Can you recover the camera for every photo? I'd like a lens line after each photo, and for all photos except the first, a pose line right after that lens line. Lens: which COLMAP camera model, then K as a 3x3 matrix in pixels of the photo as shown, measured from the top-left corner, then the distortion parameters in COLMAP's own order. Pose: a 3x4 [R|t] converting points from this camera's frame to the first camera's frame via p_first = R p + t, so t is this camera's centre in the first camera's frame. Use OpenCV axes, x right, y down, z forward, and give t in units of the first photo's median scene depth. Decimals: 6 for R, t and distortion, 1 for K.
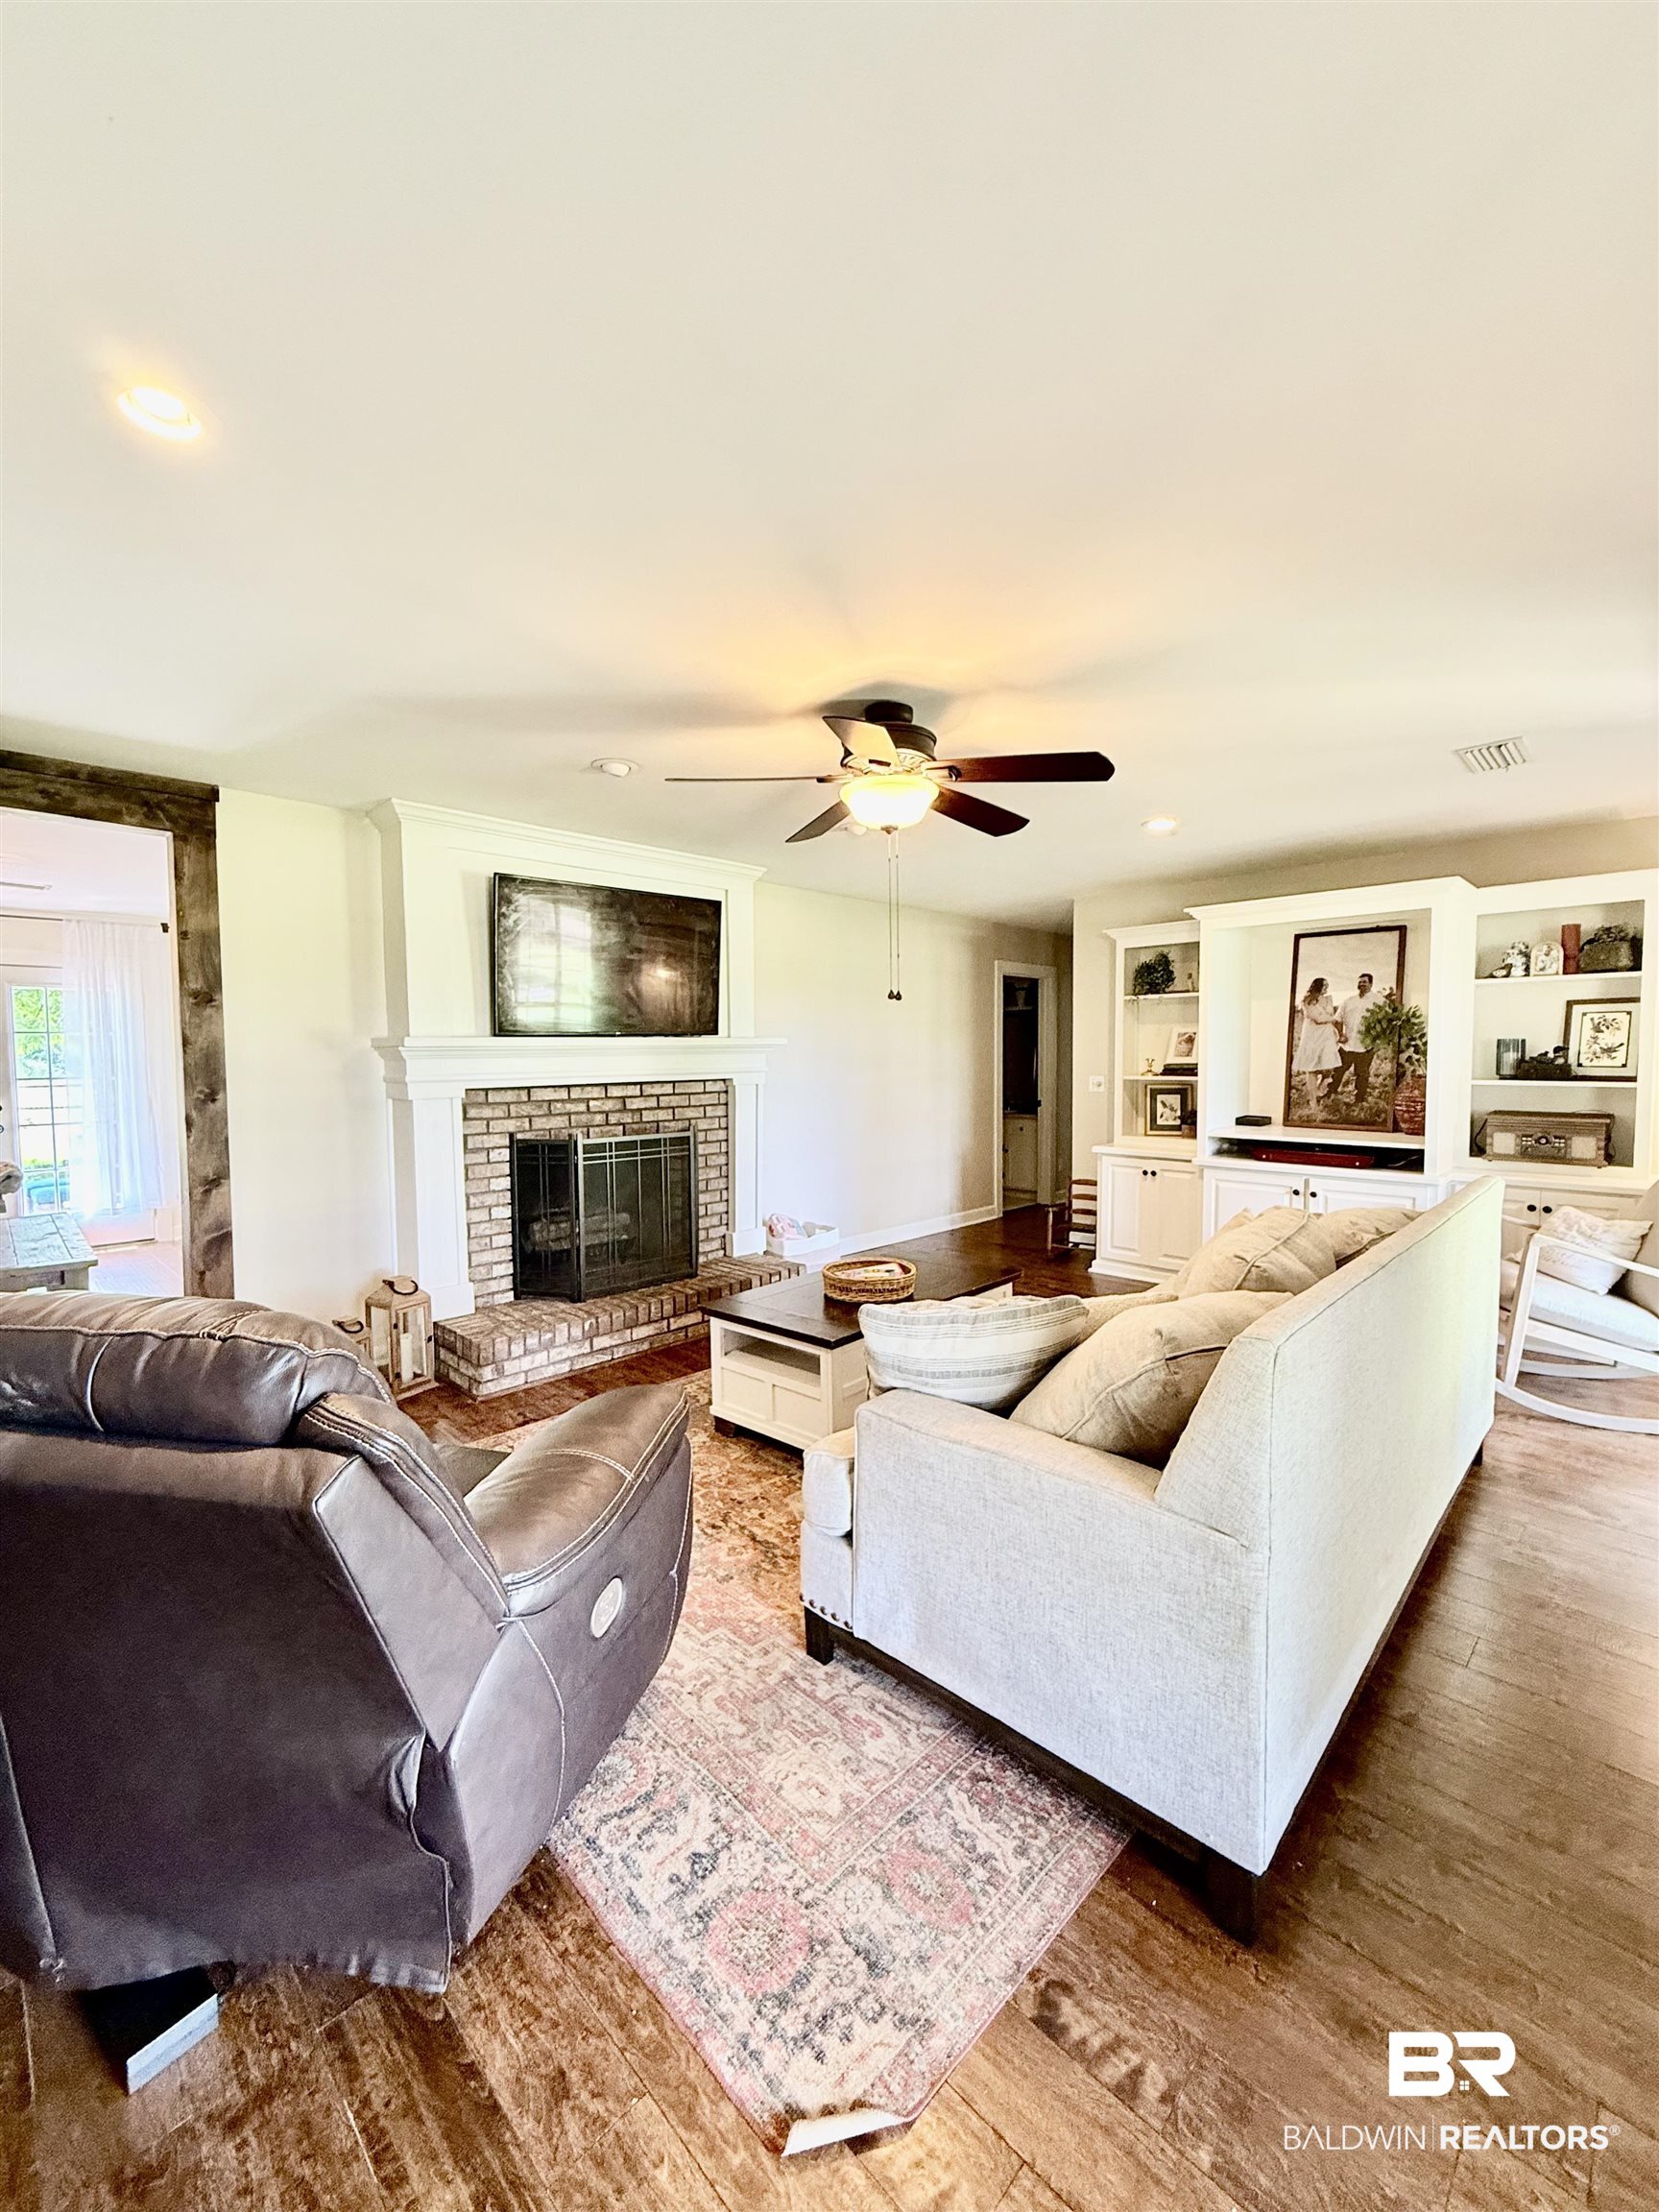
lens RADIAL K [[886.5, 0, 831.9], [0, 886.5, 1101.8], [0, 0, 1]] dist [0.002219, 0.001089]
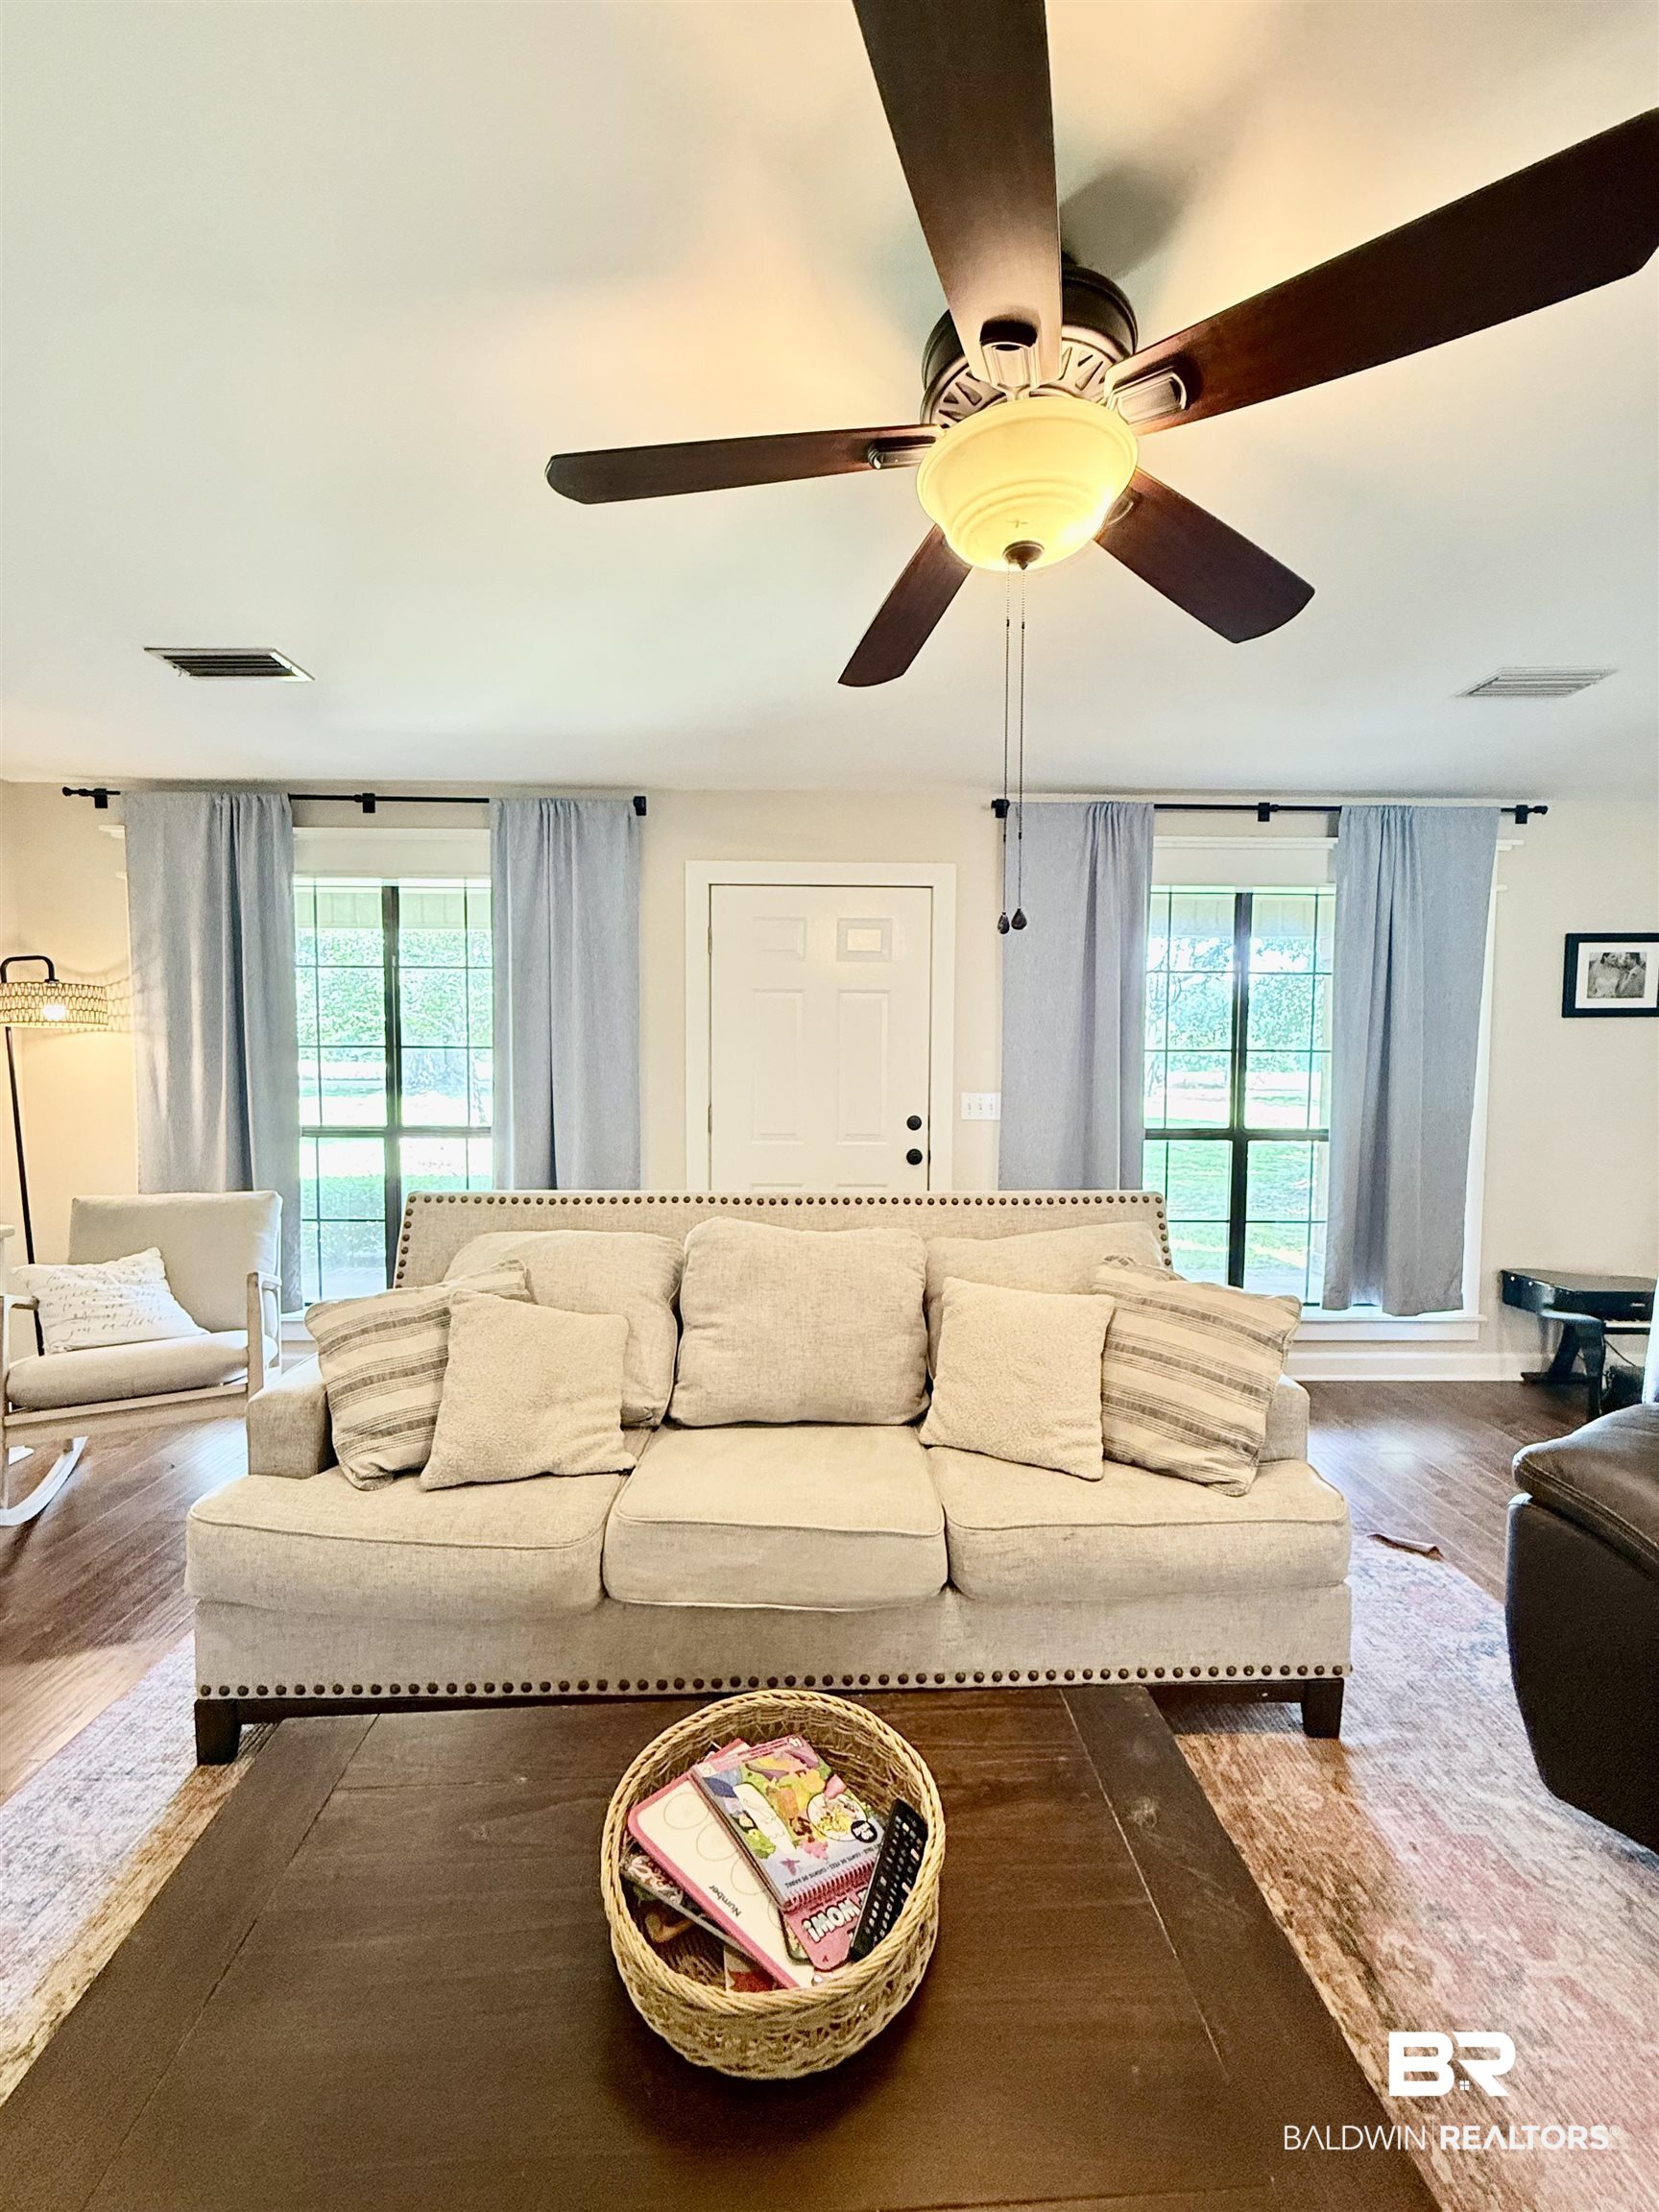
lens RADIAL K [[886.5, 0, 830.9], [0, 886.5, 1105.8], [0, 0, 1]] dist [0.002219, 0.001089]
pose [[-0.714519, -0.032004, 0.698884, -0.123660], [0.035019, 0.996065, 0.081415, -0.039206], [-0.698739, 0.082647, -0.710586, 0.907757]]
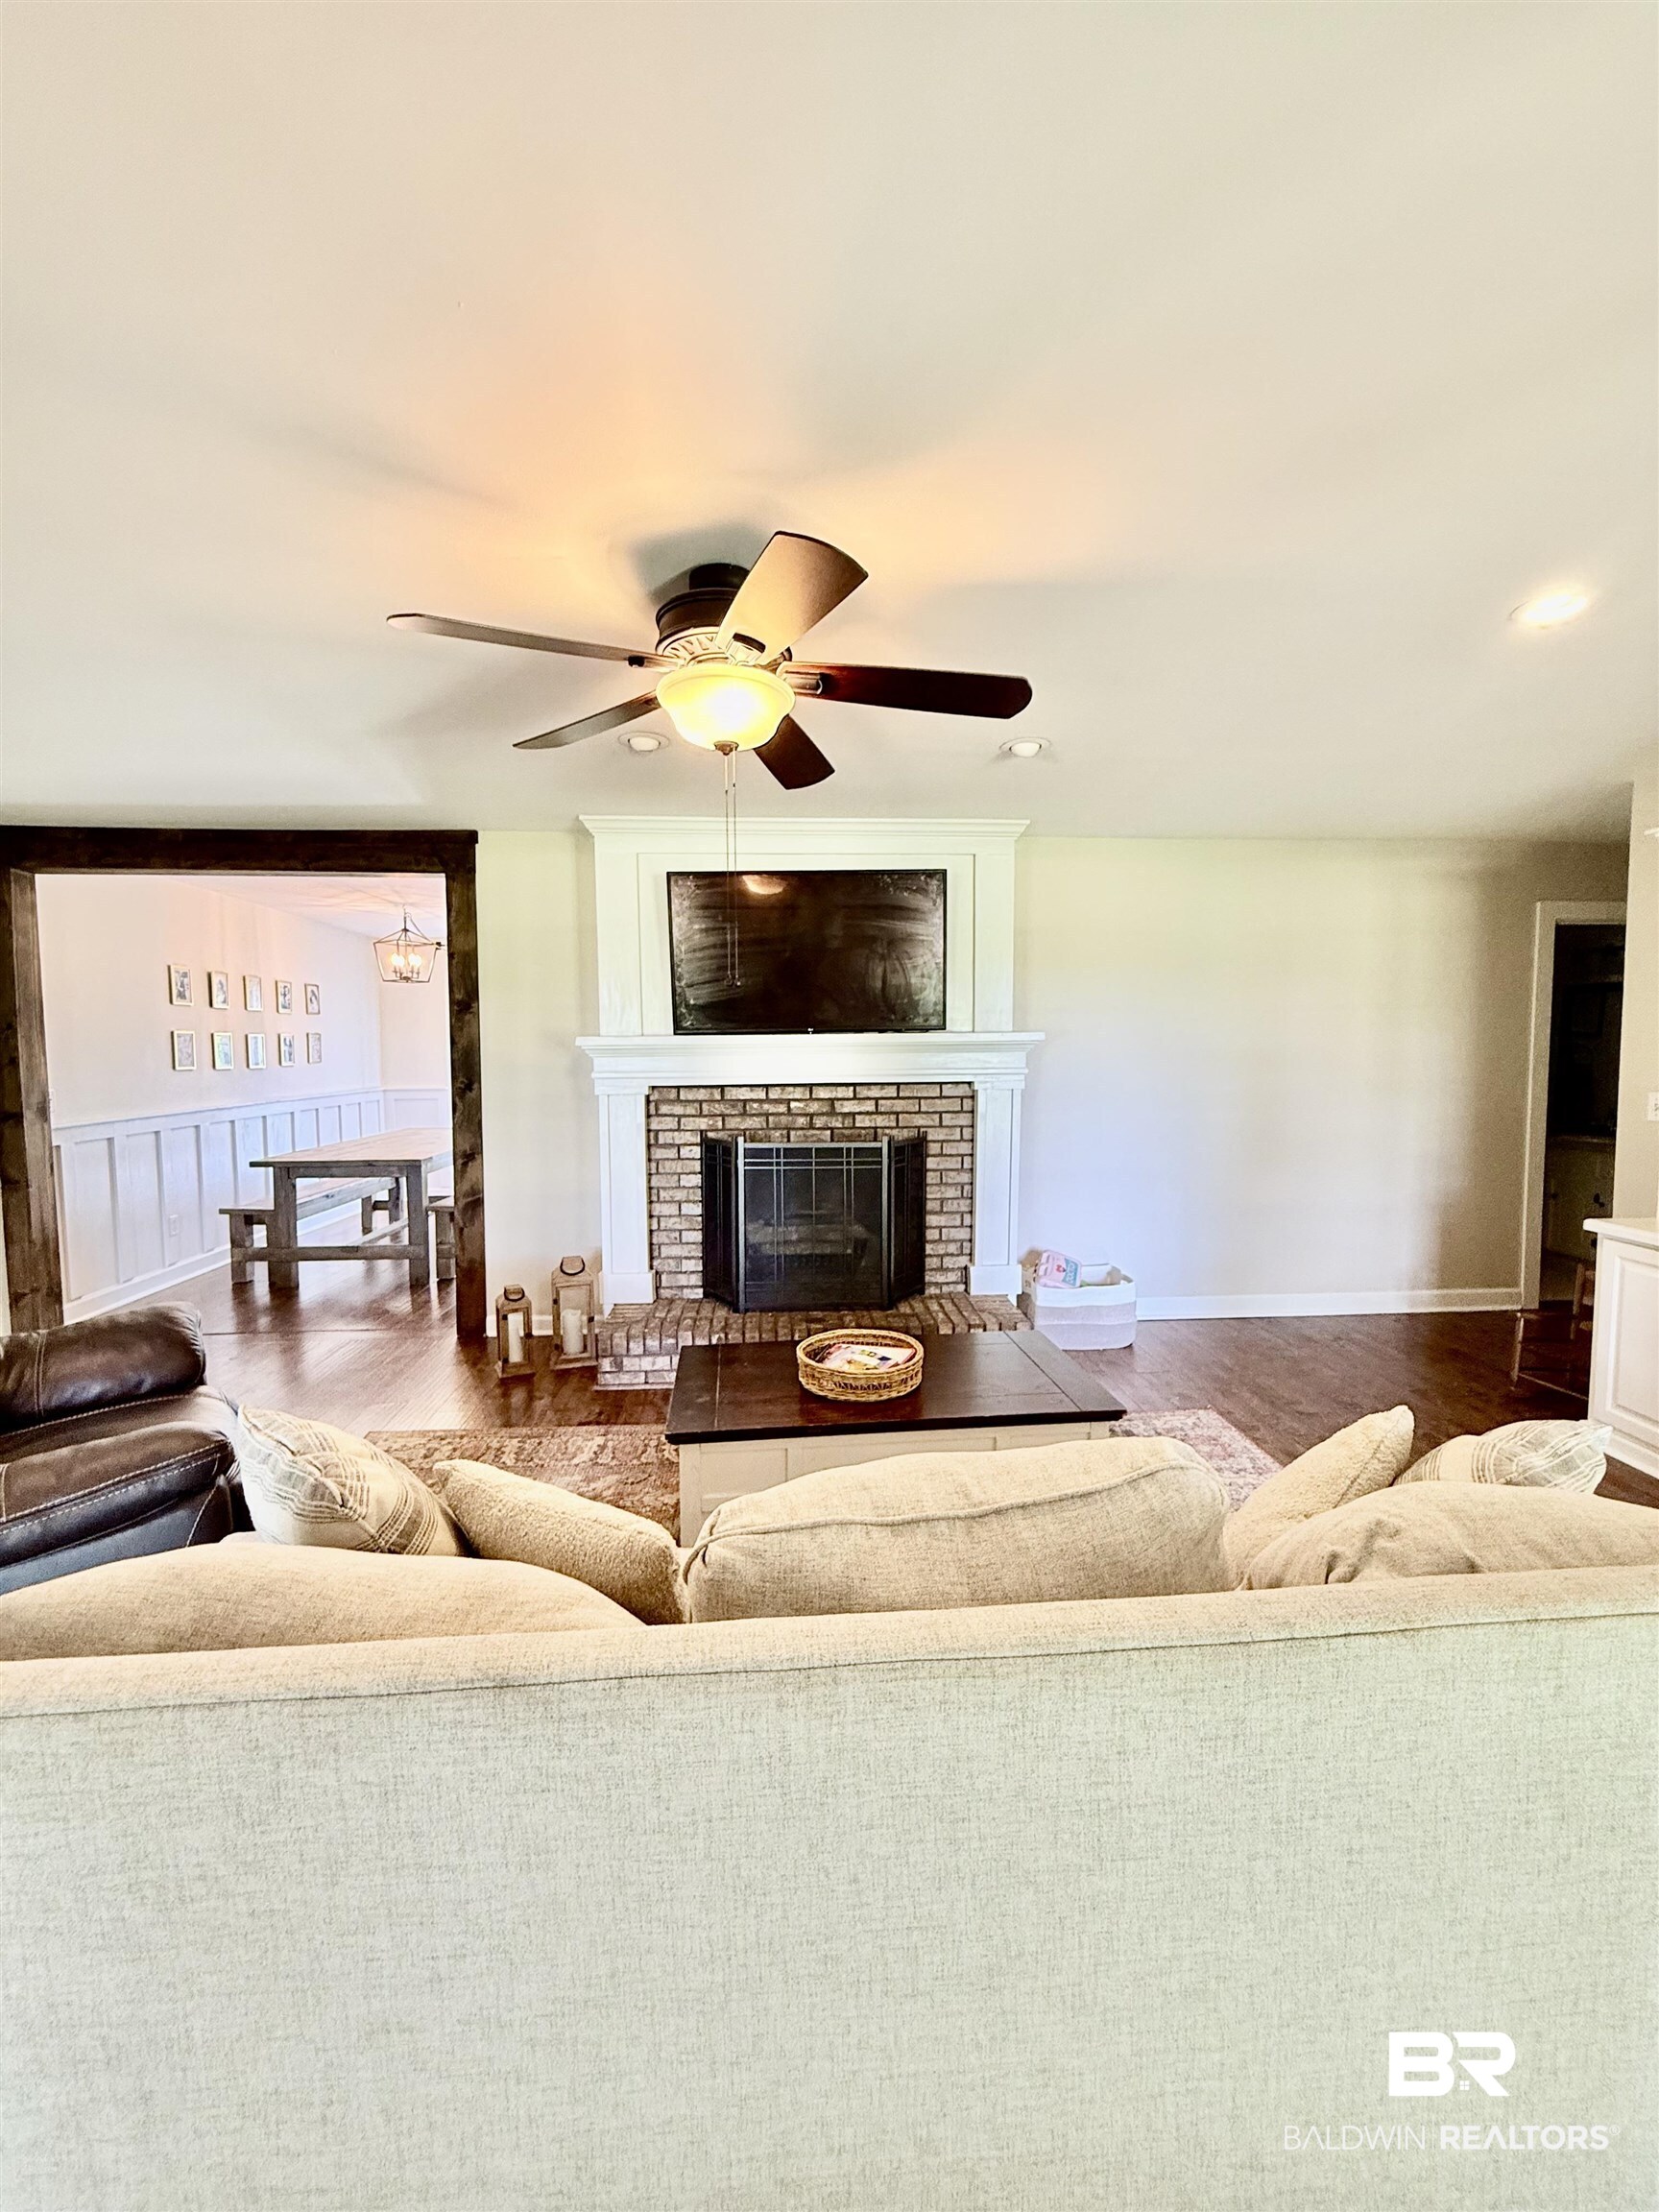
lens RADIAL K [[886.5, 0, 833.7], [0, 886.5, 1106.8], [0, 0, 1]] dist [0.002219, 0.001089]
pose [[0.750979, 0.049504, -0.658468, 0.392936], [-0.036352, 0.998773, 0.033629, -0.030156], [0.659325, -0.001318, 0.751857, 0.335388]]
